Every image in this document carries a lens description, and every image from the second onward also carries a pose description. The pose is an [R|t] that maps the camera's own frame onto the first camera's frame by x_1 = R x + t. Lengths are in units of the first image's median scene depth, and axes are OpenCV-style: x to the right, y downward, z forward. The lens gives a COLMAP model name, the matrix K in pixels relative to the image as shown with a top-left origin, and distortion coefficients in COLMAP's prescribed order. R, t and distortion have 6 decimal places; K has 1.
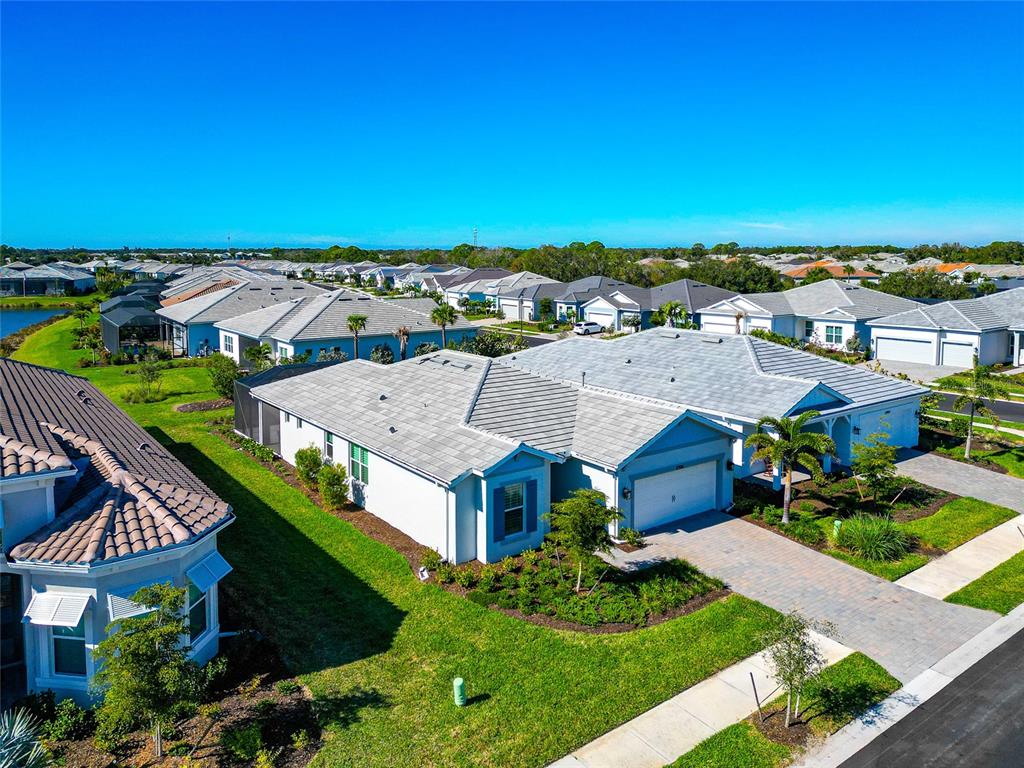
lens RADIAL K [[744.6, 0, 506.6], [0, 744.6, 309.4], [0, 0, 1]] dist [0.038254, -0.008808]
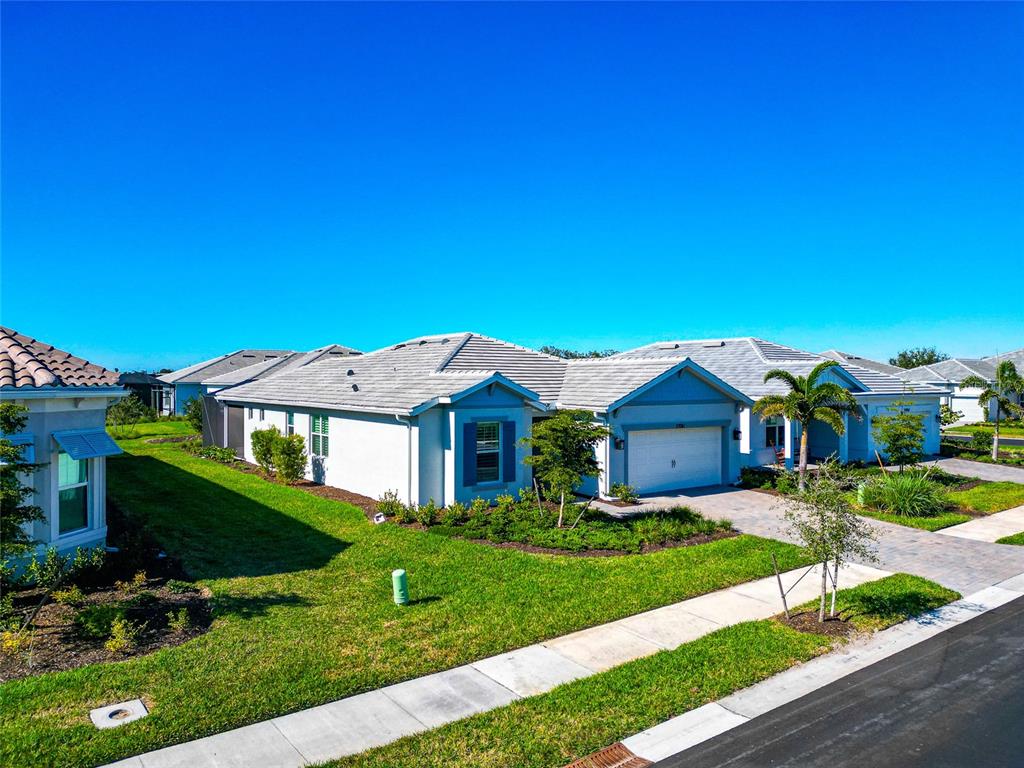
lens RADIAL K [[719.6, 0, 512.0], [0, 719.6, 384.0], [0, 0, 1]] dist [0.054513, -0.041657]
pose [[0.999998, 0.002090, 0.000076, 0.038310], [-0.002080, 0.997625, -0.068855, 0.252390], [-0.000219, 0.068854, 0.997627, 0.169459]]
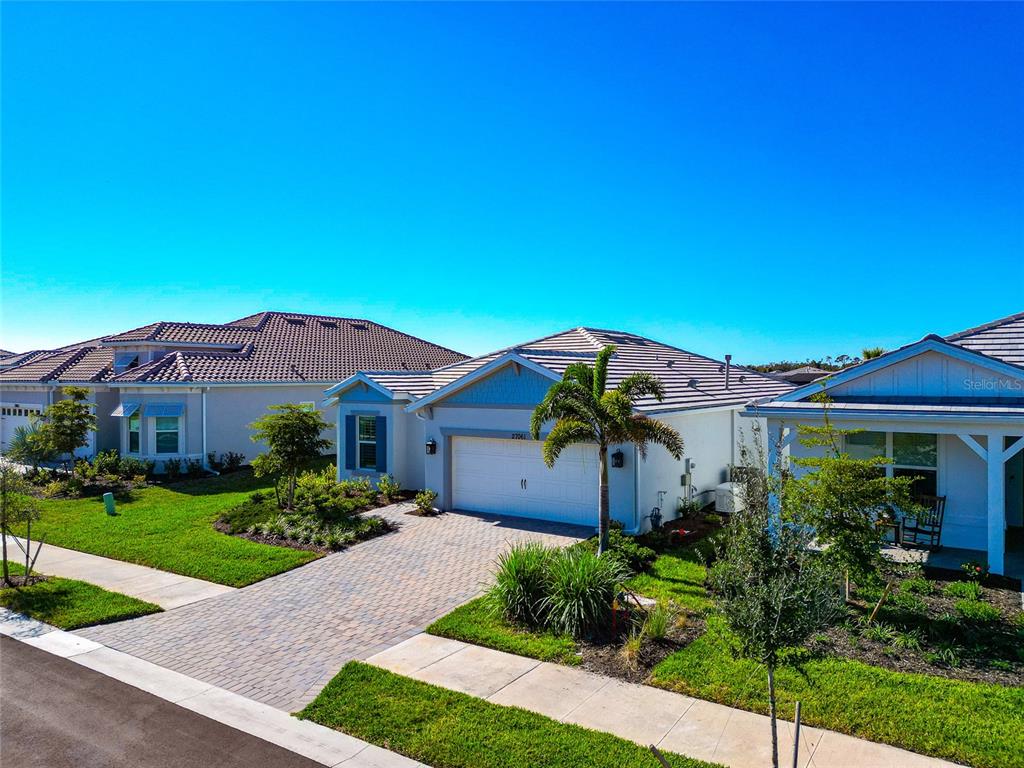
lens RADIAL K [[719.6, 0, 512.0], [0, 719.6, 384.0], [0, 0, 1]] dist [0.054513, -0.041657]
pose [[0.336717, 0.006486, -0.941583, 0.979836], [-0.071425, 0.997271, -0.018672, 0.200723], [0.938893, 0.073540, 0.336262, 0.877460]]
